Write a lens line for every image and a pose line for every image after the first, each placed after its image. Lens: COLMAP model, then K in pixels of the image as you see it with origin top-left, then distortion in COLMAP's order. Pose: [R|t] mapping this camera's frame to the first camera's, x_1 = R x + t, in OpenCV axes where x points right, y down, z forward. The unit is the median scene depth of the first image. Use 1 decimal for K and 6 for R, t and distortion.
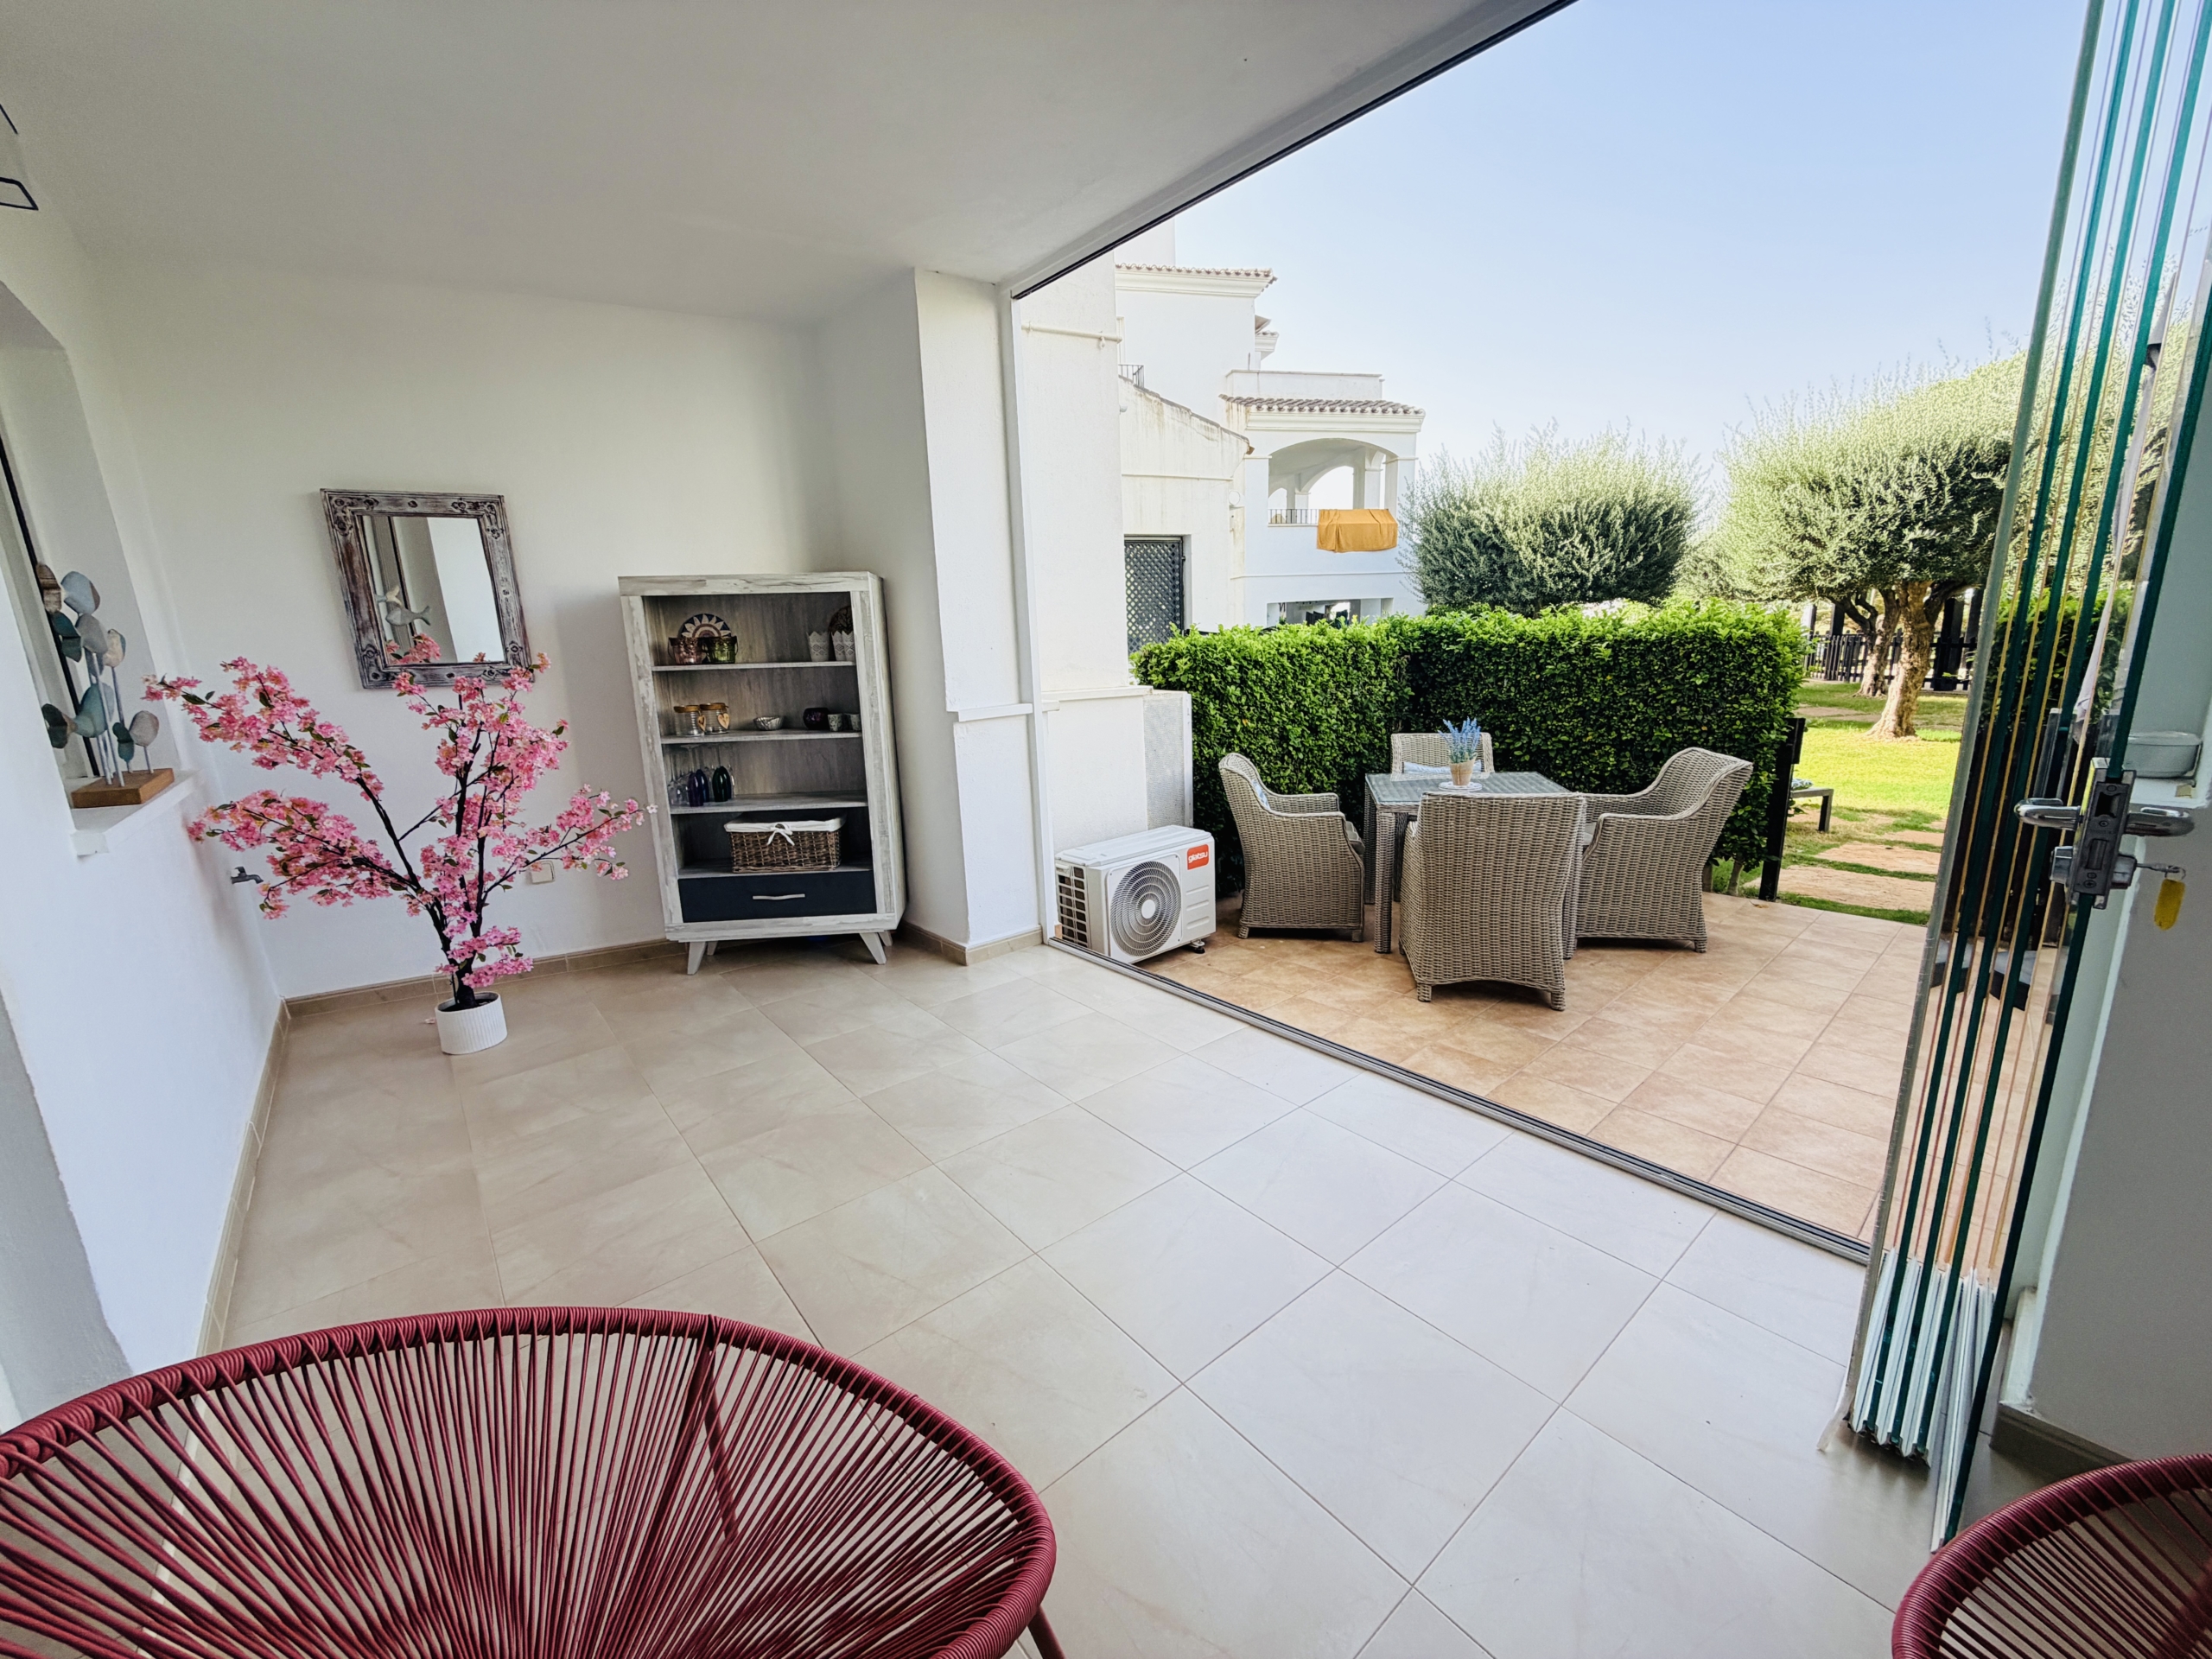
lens RADIAL K [[881.2, 0, 1100.1], [0, 881.2, 831.7], [0, 0, 1]] dist [-0.001232, 0.000286]
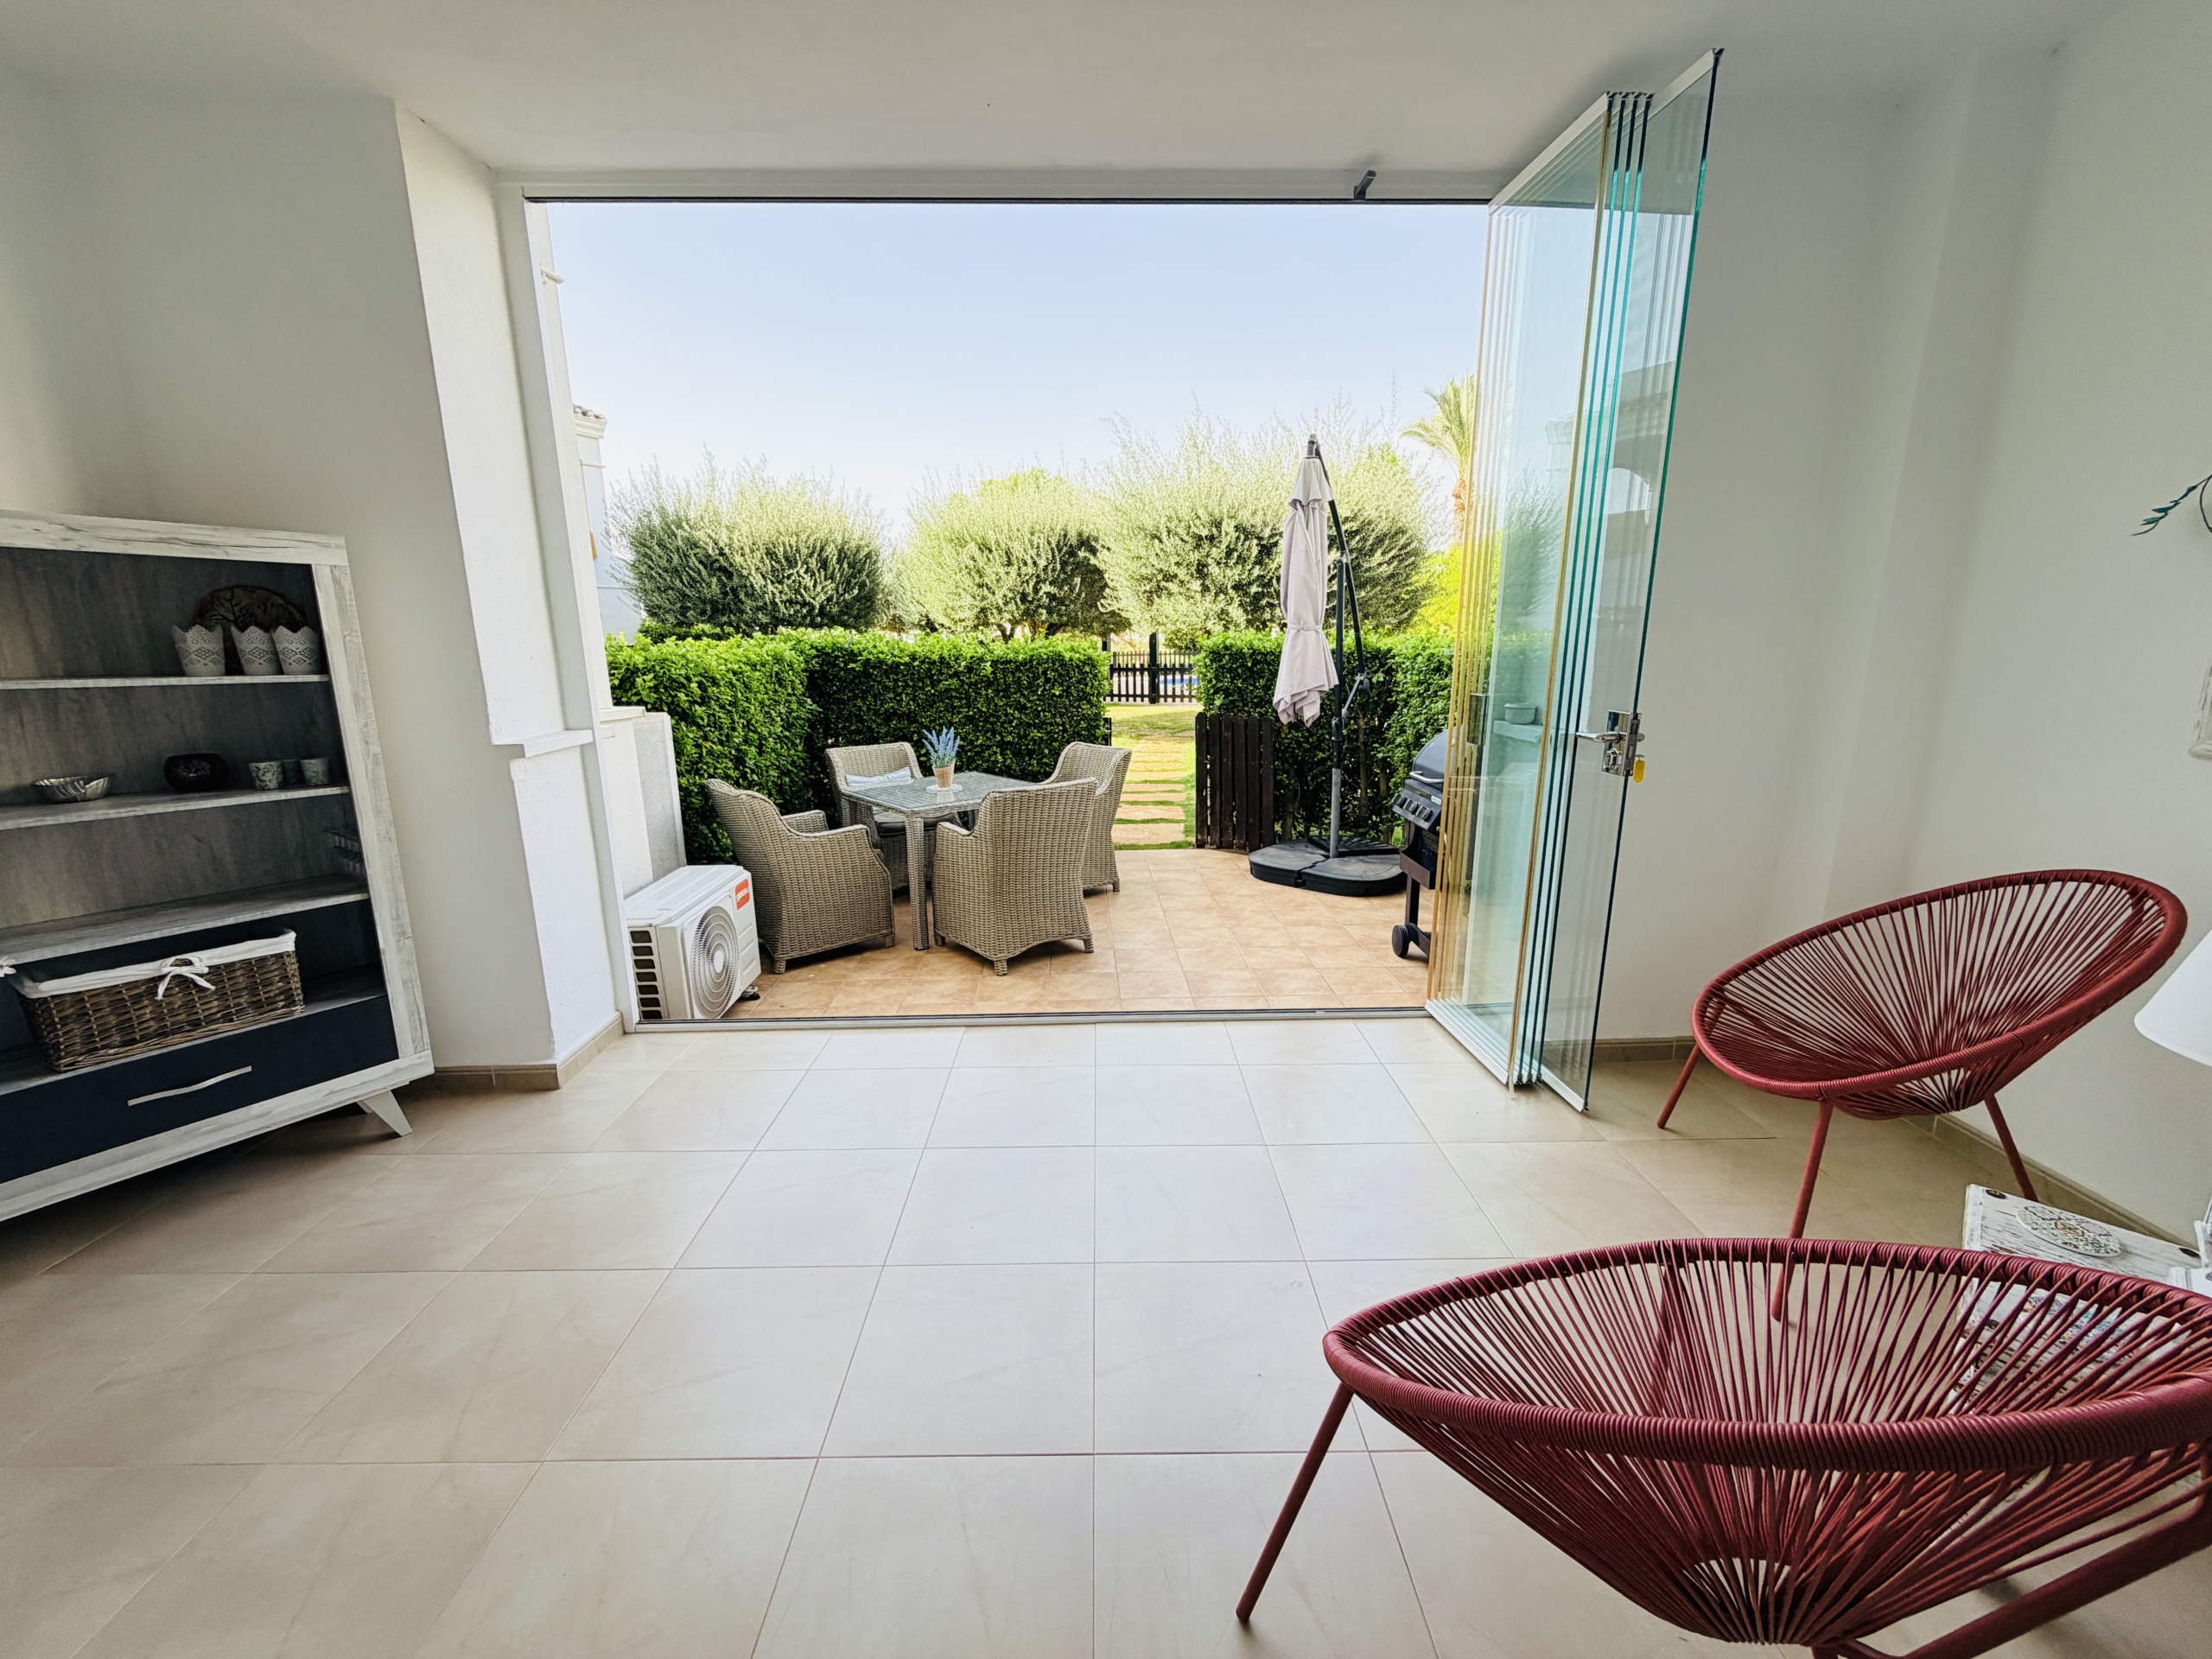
lens RADIAL K [[881.2, 0, 1104.7], [0, 881.2, 830.5], [0, 0, 1]] dist [-0.001232, 0.000286]
pose [[0.628379, -0.134710, 0.766155, -0.299577], [0.154376, 0.986898, 0.046907, -0.018306], [-0.762436, 0.088801, 0.640942, 0.123764]]
